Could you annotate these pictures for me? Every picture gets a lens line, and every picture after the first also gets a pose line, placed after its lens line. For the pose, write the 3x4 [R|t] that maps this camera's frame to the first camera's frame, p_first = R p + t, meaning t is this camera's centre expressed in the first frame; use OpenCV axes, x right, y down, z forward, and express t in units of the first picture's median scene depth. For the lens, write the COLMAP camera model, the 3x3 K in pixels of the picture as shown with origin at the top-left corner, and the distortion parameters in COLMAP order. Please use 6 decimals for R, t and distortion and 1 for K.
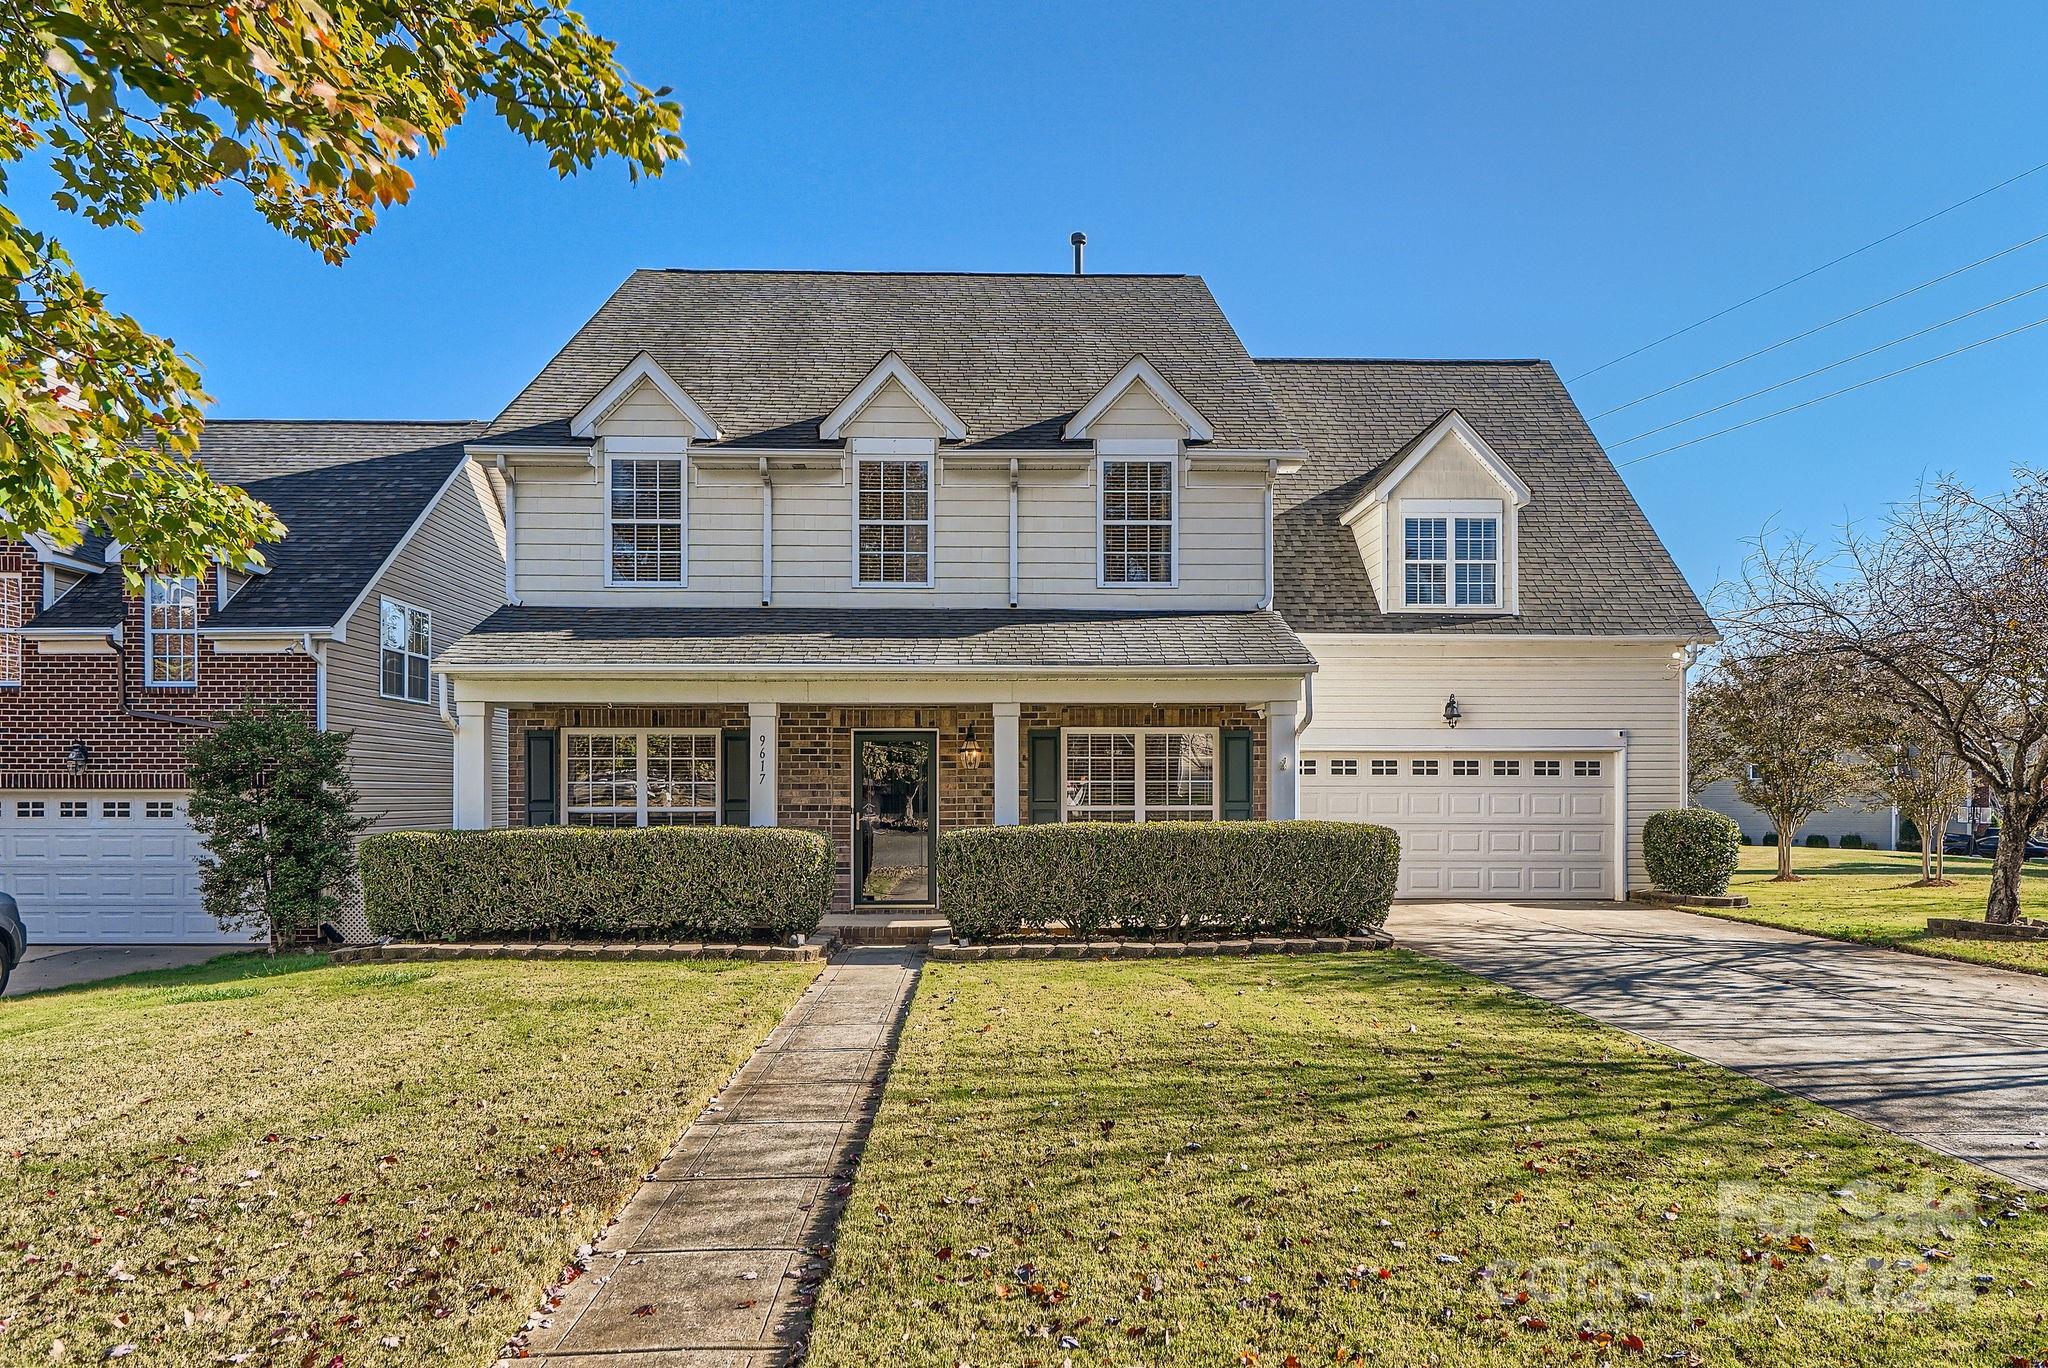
lens RADIAL K [[1064.9, 0, 1079.9], [0, 1064.9, 788.8], [0, 0, 1]] dist [0.001764, 0.000383]
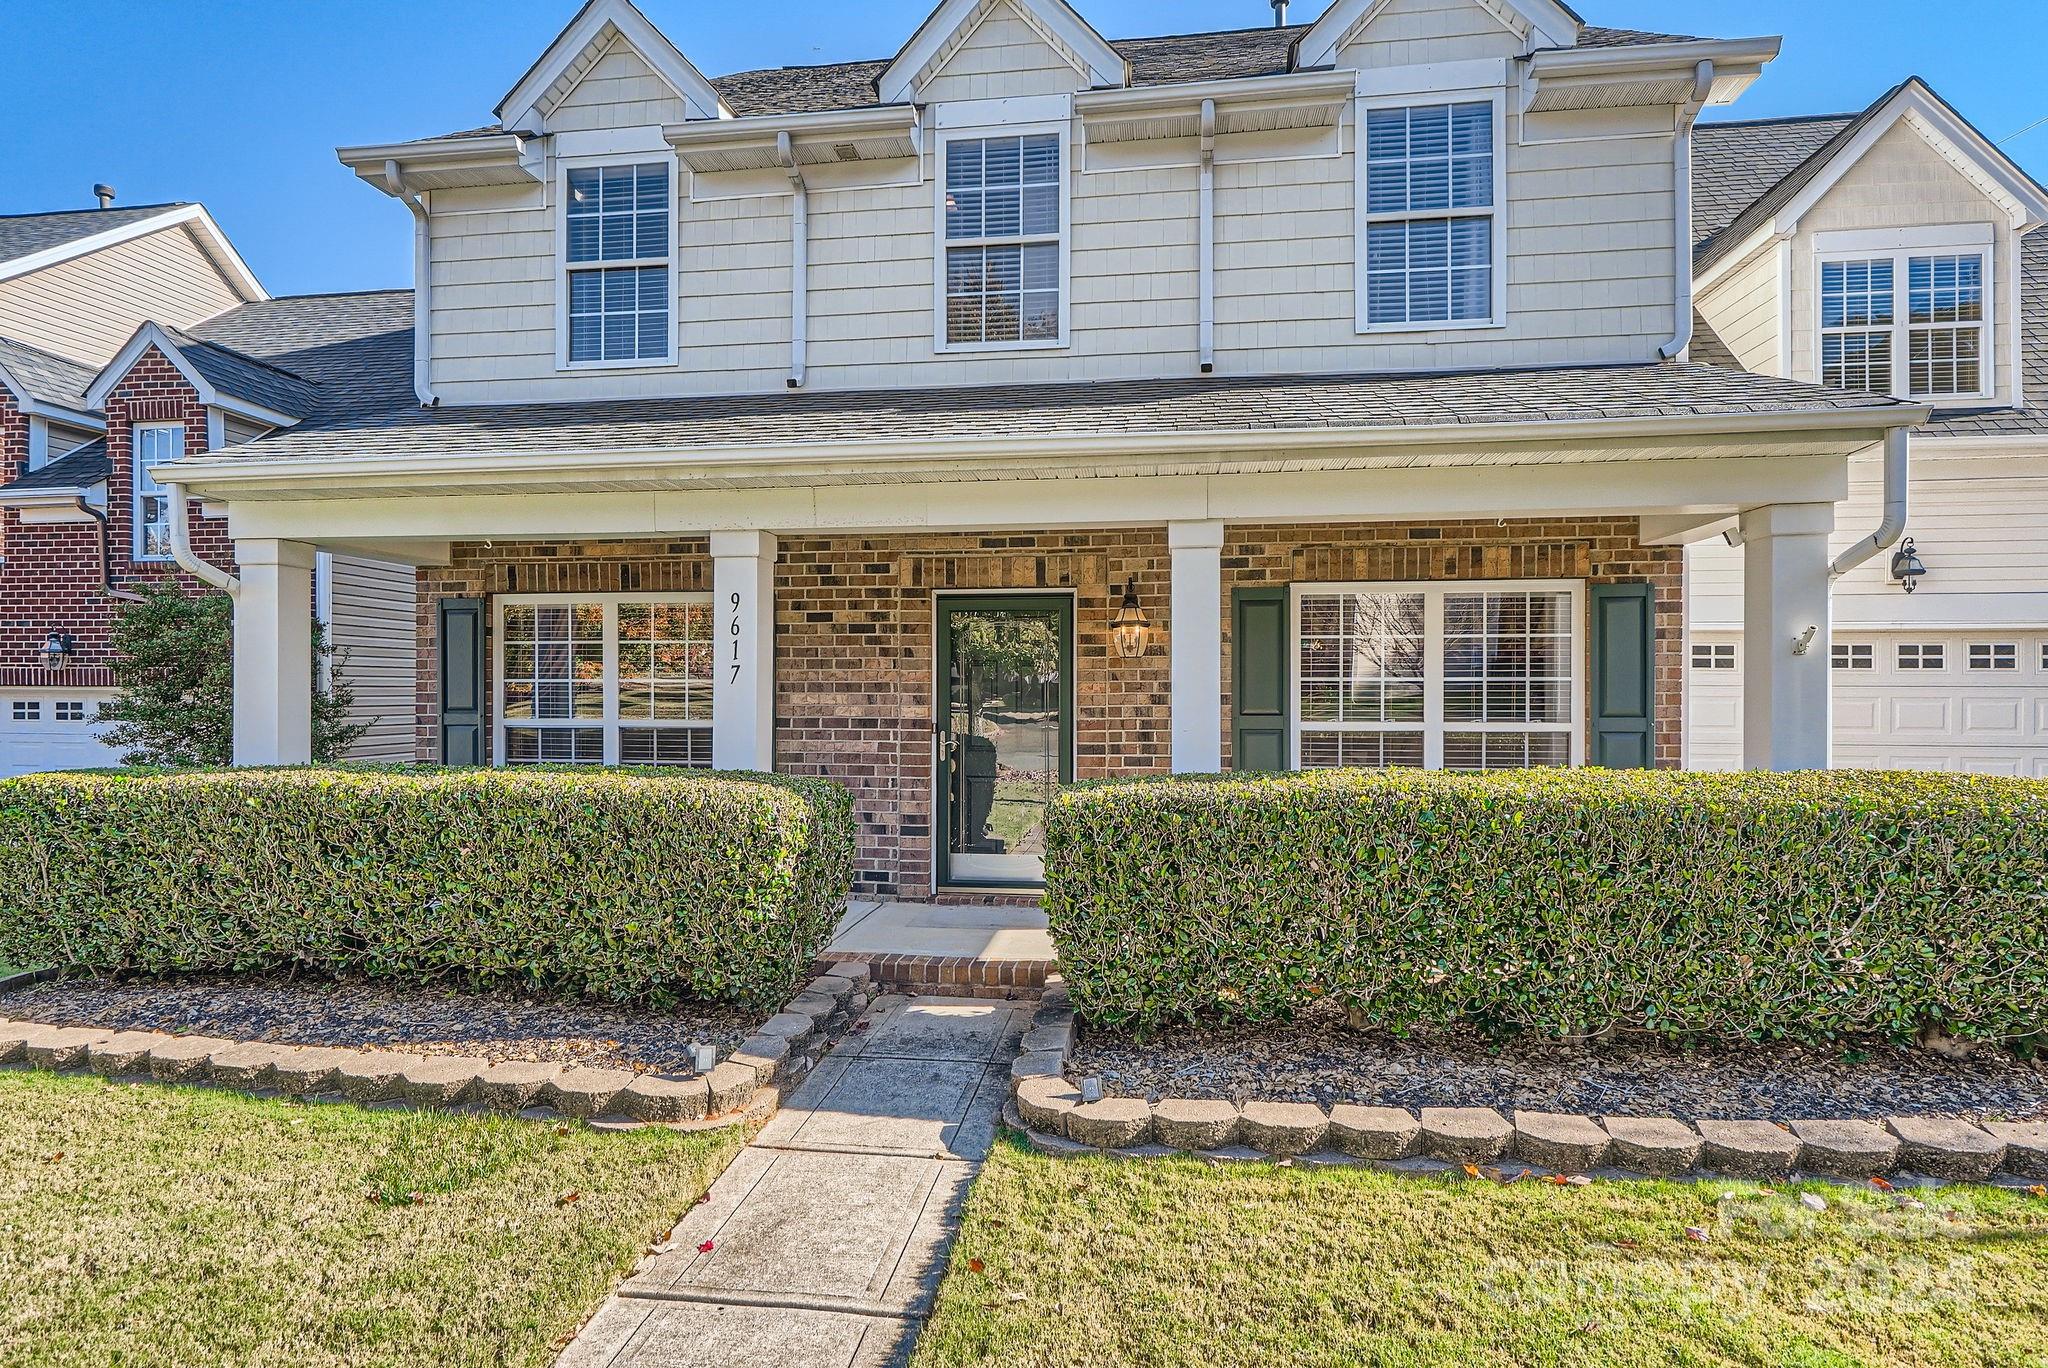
lens RADIAL K [[1087.1, 0, 1099.1], [0, 1087.1, 685.1], [0, 0, 1]] dist [-0.004731, -0.001196]
pose [[0.988583, 0.001098, -0.150673, -0.030806], [-0.001034, 0.999999, 0.000506, -0.003824], [0.150673, -0.000345, 0.988584, 0.413504]]
